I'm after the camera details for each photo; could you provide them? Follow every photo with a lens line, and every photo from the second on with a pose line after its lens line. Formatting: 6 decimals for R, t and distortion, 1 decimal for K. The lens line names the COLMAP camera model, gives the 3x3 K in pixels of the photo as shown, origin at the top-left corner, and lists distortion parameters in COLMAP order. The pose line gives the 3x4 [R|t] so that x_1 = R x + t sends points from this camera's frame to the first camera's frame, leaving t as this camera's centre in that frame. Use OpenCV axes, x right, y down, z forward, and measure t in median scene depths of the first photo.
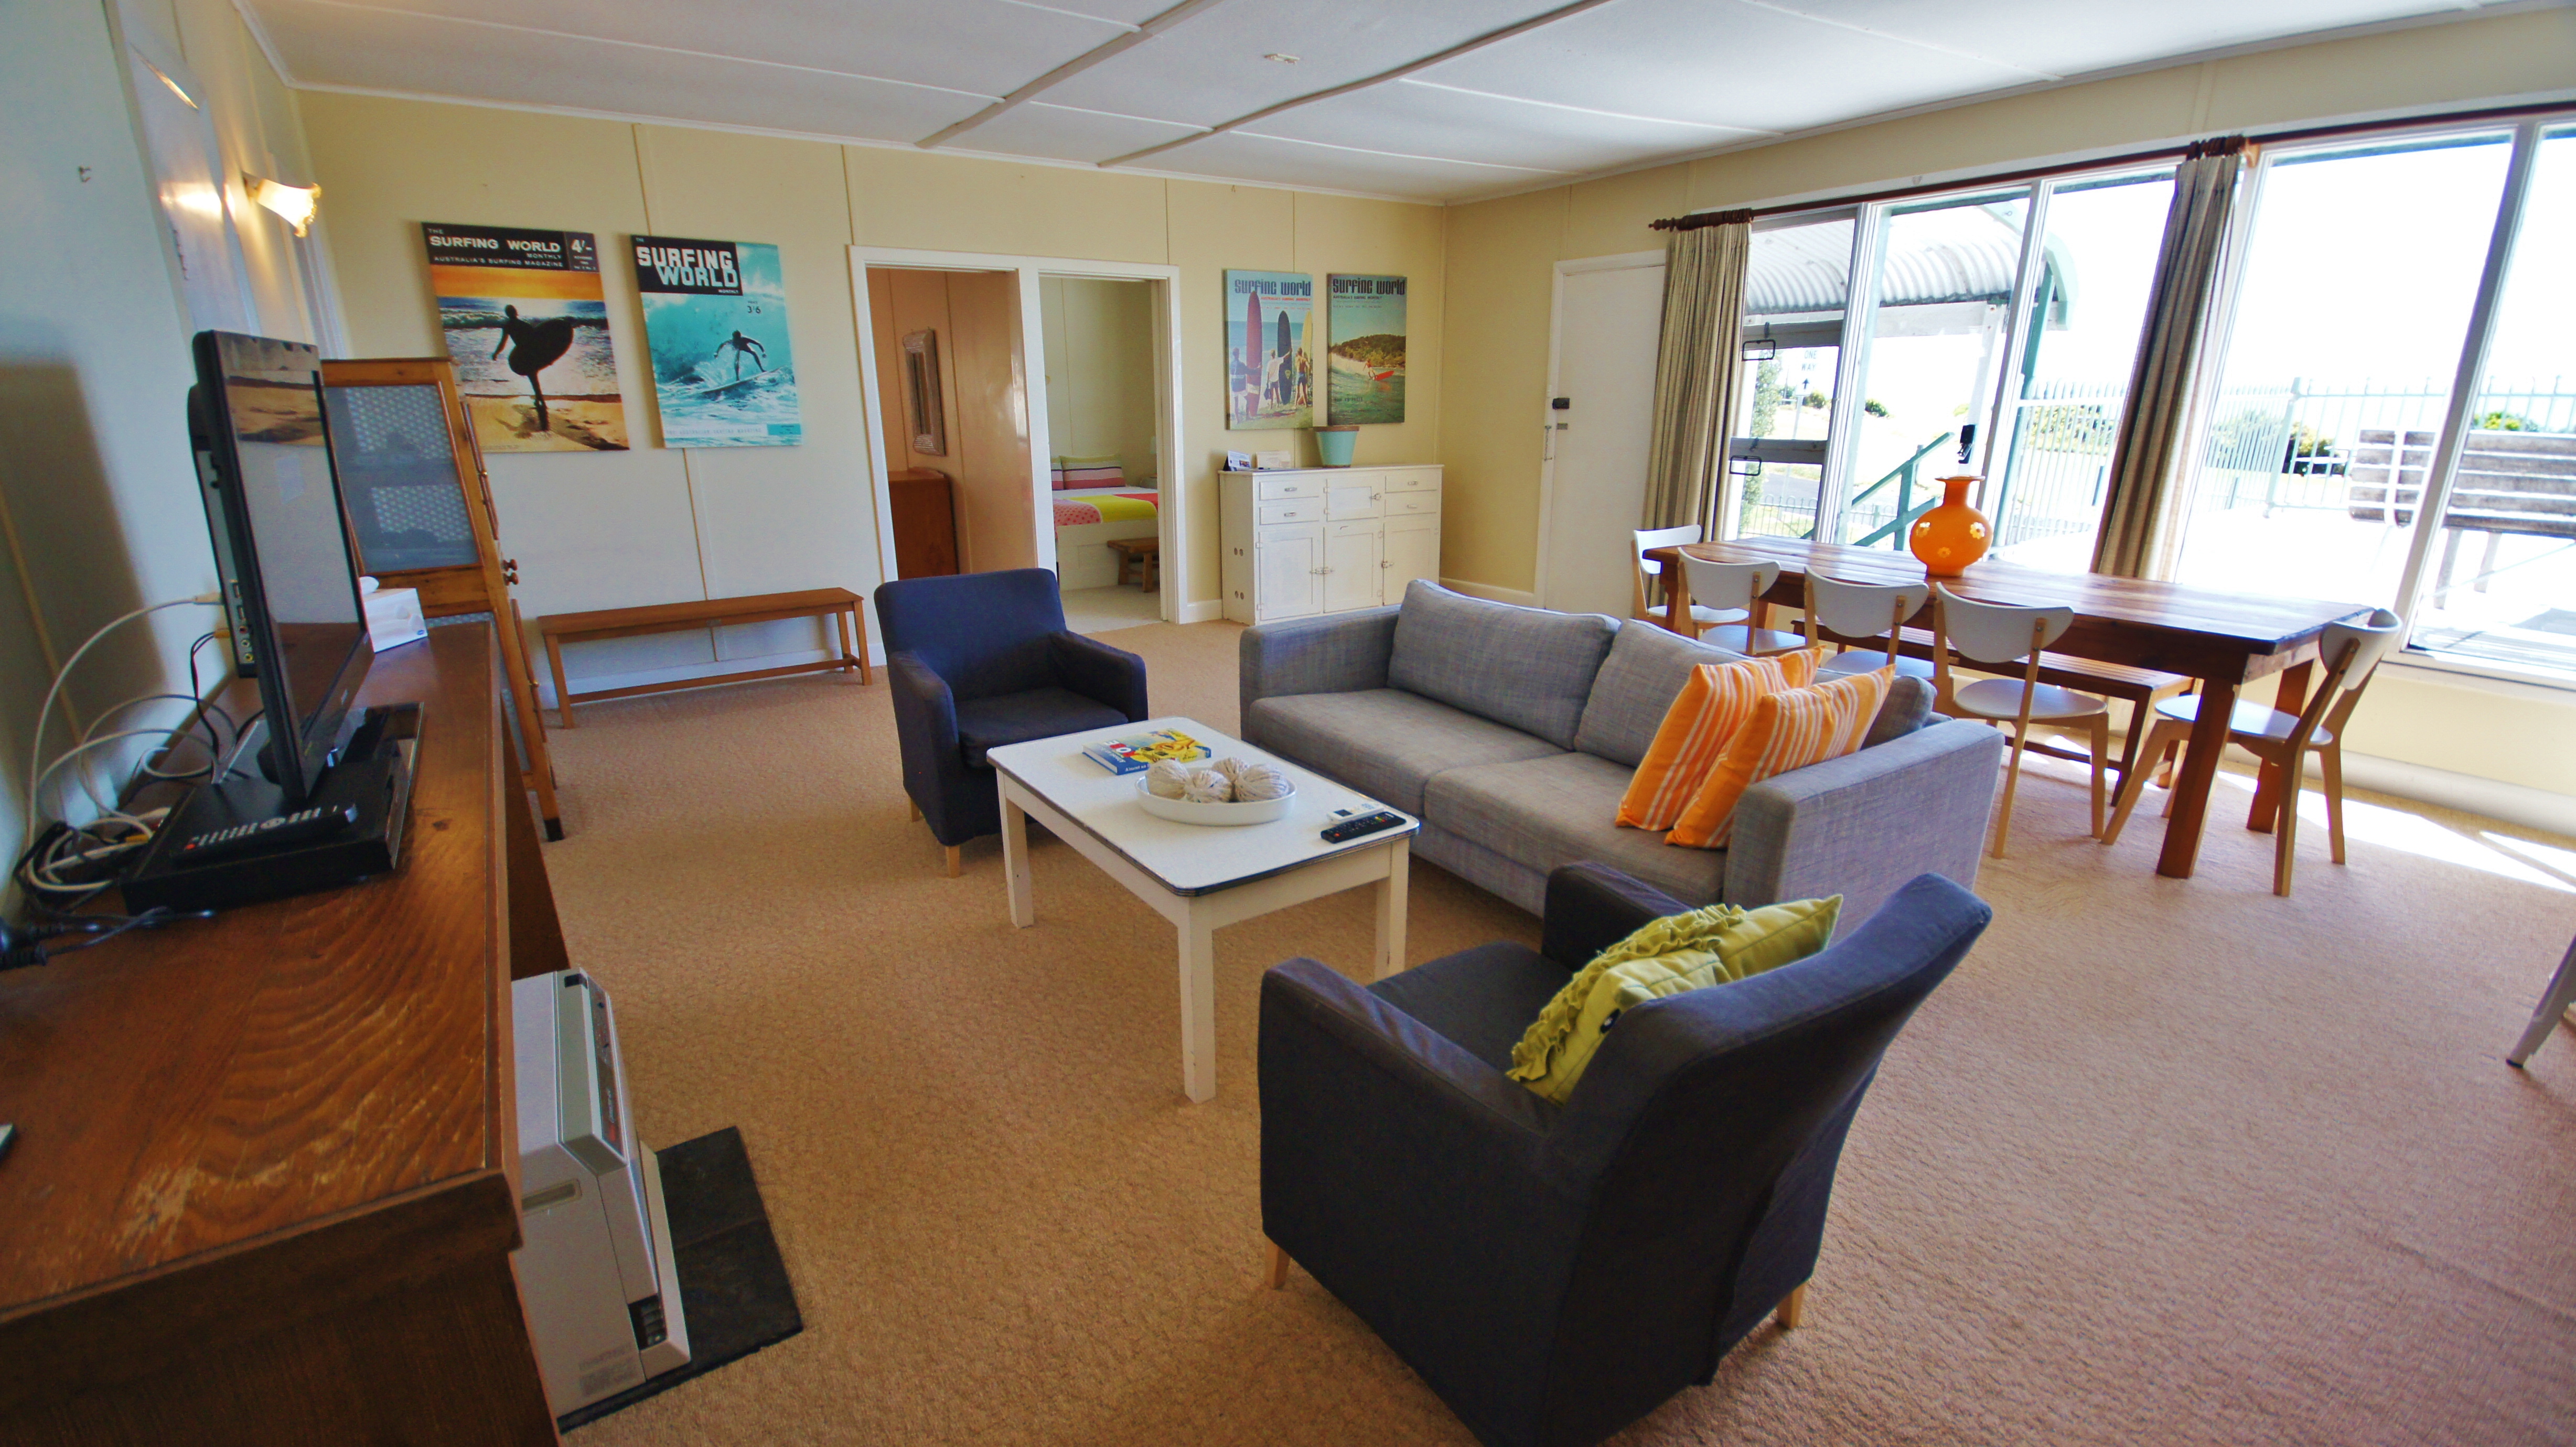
lens RADIAL K [[1115.9, 0, 1279.7], [0, 1115.9, 749.2], [0, 0, 1]] dist [-0.002443, -0.000002]
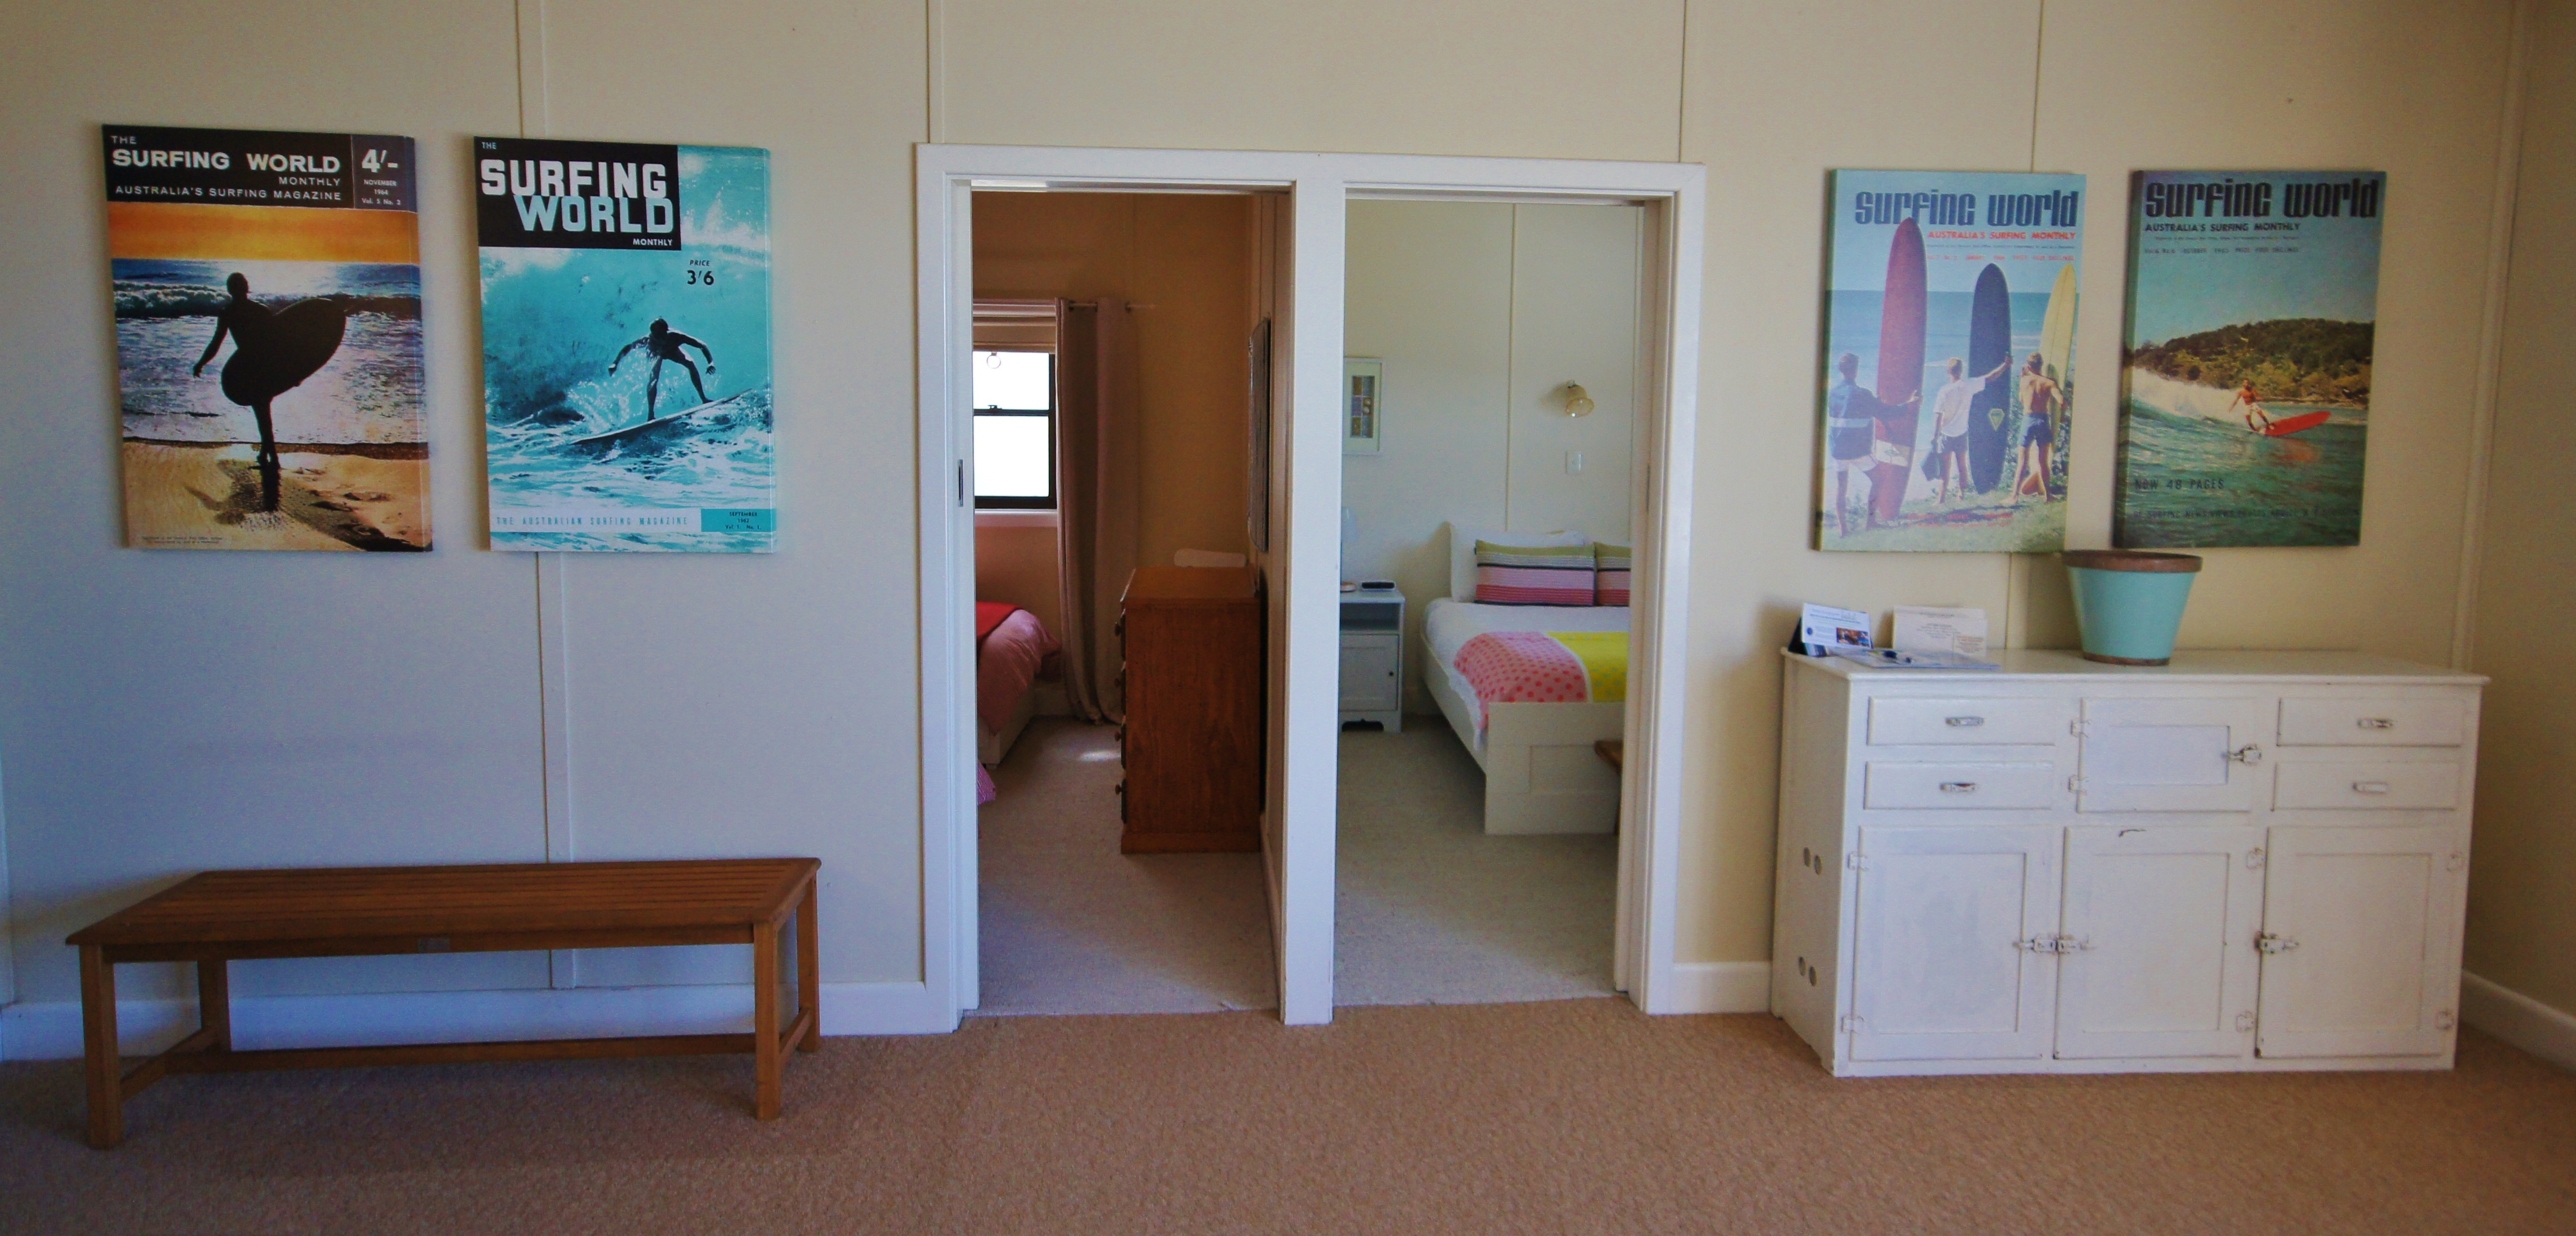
lens RADIAL K [[1546.1, 0, 1332.0], [0, 1546.1, 554.4], [0, 0, 1]] dist [0.011343, 0.006366]
pose [[0.874507, 0.064902, -0.480651, 0.067461], [-0.164170, 0.972119, -0.167429, -0.161474], [0.456384, 0.225326, 0.860780, 0.439613]]
